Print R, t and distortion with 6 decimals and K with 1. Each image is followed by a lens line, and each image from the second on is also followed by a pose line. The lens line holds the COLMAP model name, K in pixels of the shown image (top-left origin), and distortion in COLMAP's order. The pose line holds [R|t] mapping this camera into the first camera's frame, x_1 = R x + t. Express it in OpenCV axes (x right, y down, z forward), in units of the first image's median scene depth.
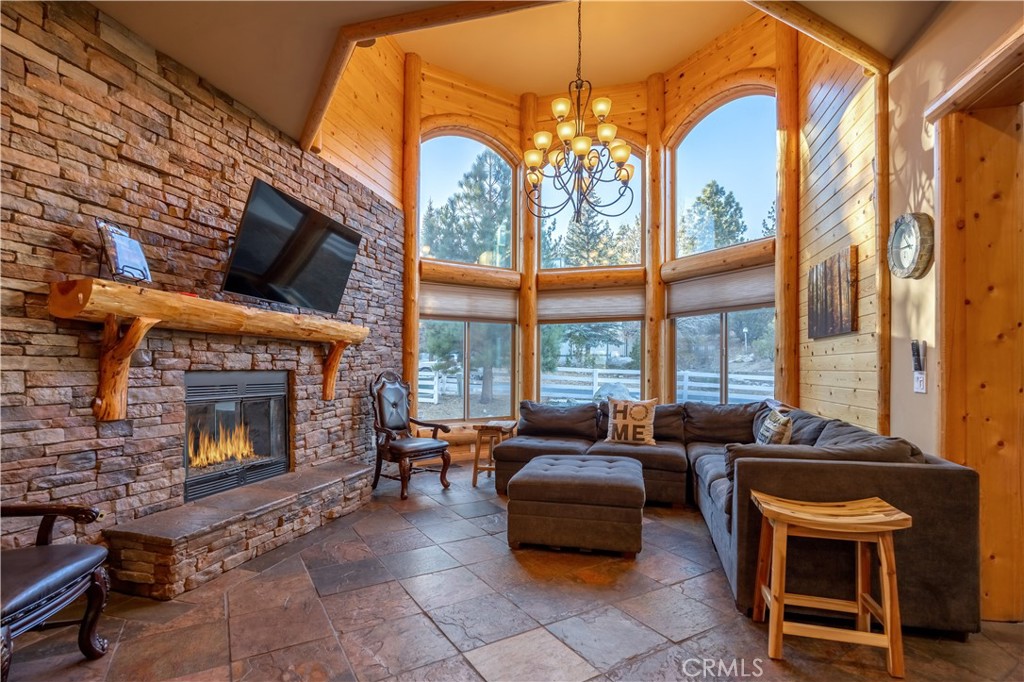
lens RADIAL K [[491.7, 0, 514.7], [0, 491.7, 364.2], [0, 0, 1]] dist [-0.001006, -0.000846]
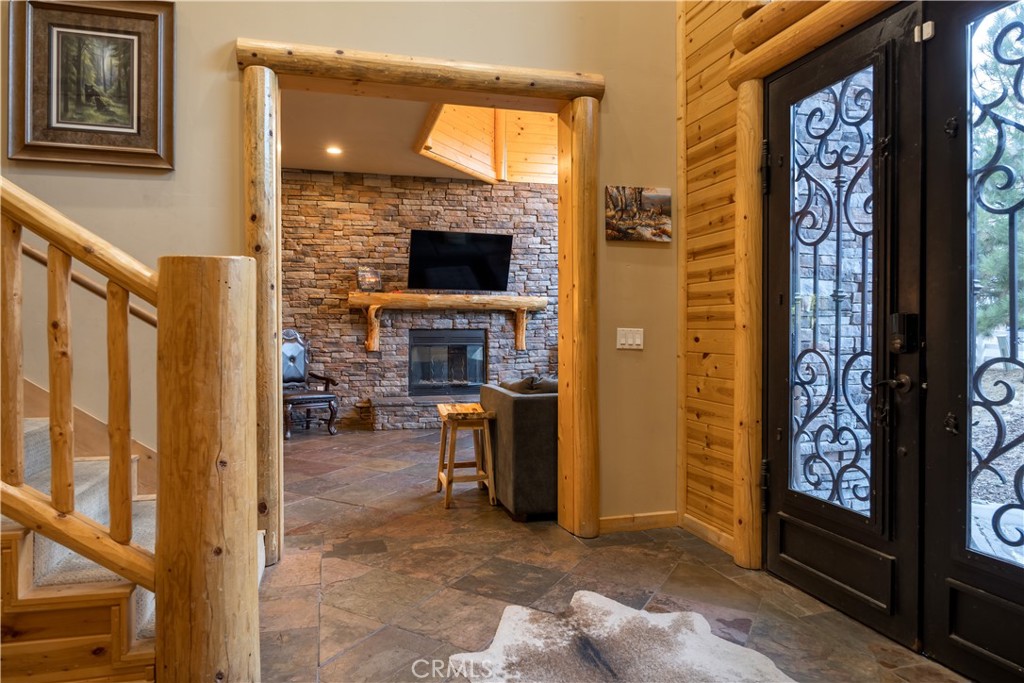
lens RADIAL K [[662.0, 0, 507.9], [0, 662.0, 335.3], [0, 0, 1]] dist [0.003004, 0.000145]
pose [[0.489358, 0.003959, -0.872074, 1.610393], [0.010310, 0.999894, 0.010325, 0.012288], [0.872022, -0.014044, 0.489265, 0.038140]]
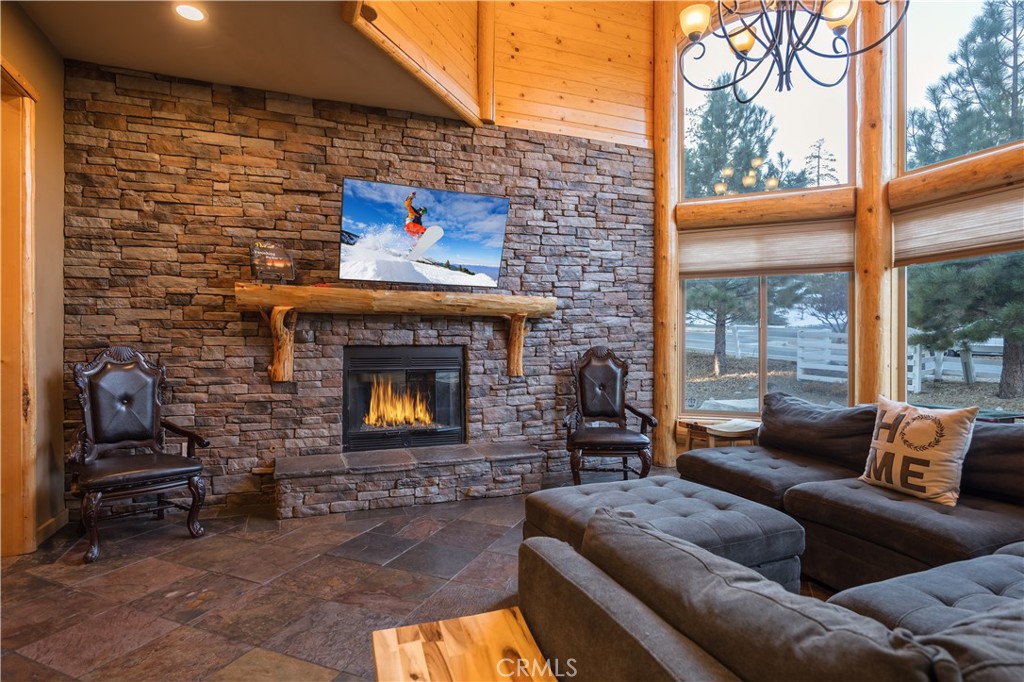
lens RADIAL K [[543.7, 0, 514.1], [0, 543.7, 344.6], [0, 0, 1]] dist [-0.003770, -0.000111]
pose [[0.580112, -0.000027, -0.814537, 0.611932], [0.010266, 0.999921, 0.007278, 0.003966], [0.814472, -0.012584, 0.580066, 0.483008]]
